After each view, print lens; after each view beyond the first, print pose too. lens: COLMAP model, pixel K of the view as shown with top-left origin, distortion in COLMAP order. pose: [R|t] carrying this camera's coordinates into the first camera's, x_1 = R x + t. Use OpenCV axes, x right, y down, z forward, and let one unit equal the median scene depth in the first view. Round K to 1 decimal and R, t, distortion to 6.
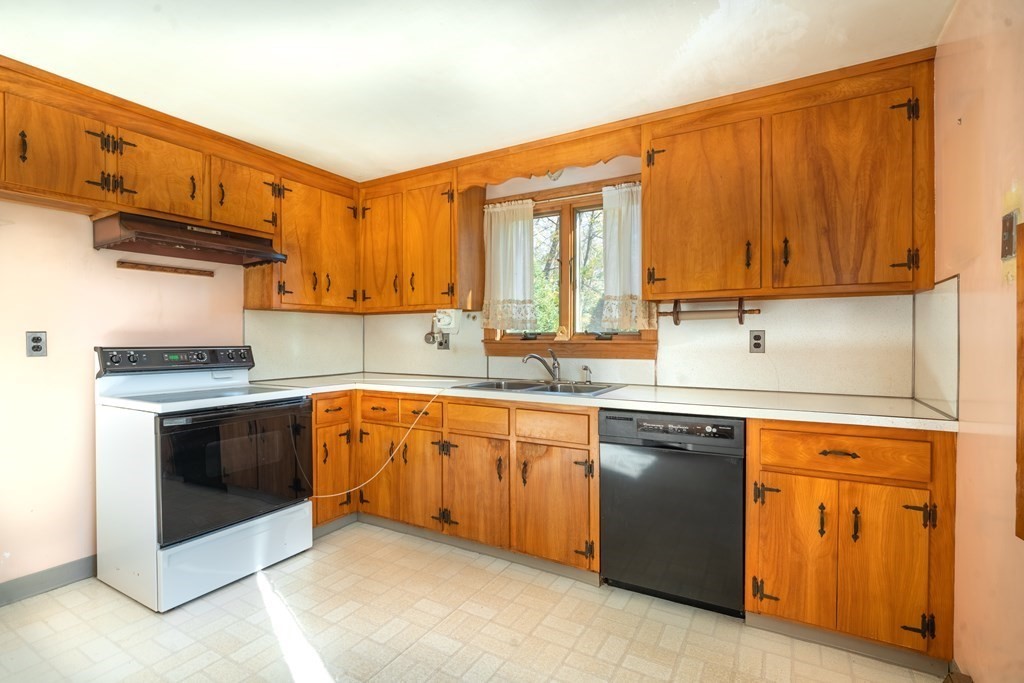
lens RADIAL K [[485.7, 0, 512.0], [0, 485.7, 341.5], [0, 0, 1]] dist [-0.004701, -0.000676]
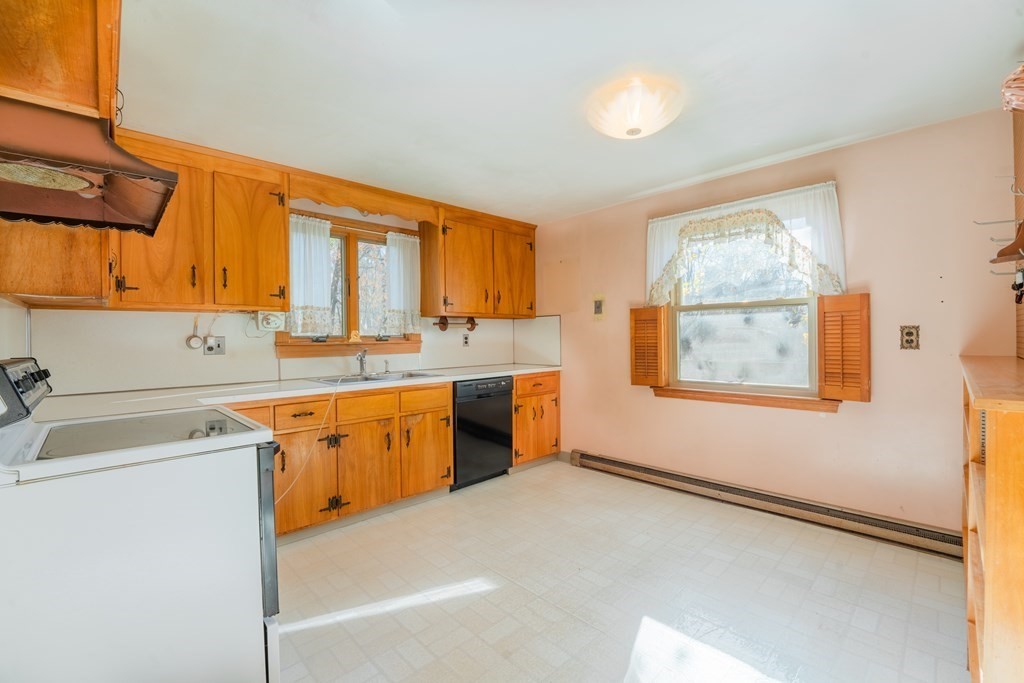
lens RADIAL K [[436.5, 0, 512.0], [0, 436.5, 341.5], [0, 0, 1]] dist [-0.017472, 0.000036]
pose [[0.268792, -0.011632, 0.963128, -1.064662], [0.020095, 0.999777, 0.006466, -0.002761], [-0.962989, 0.017616, 0.268965, 0.379331]]
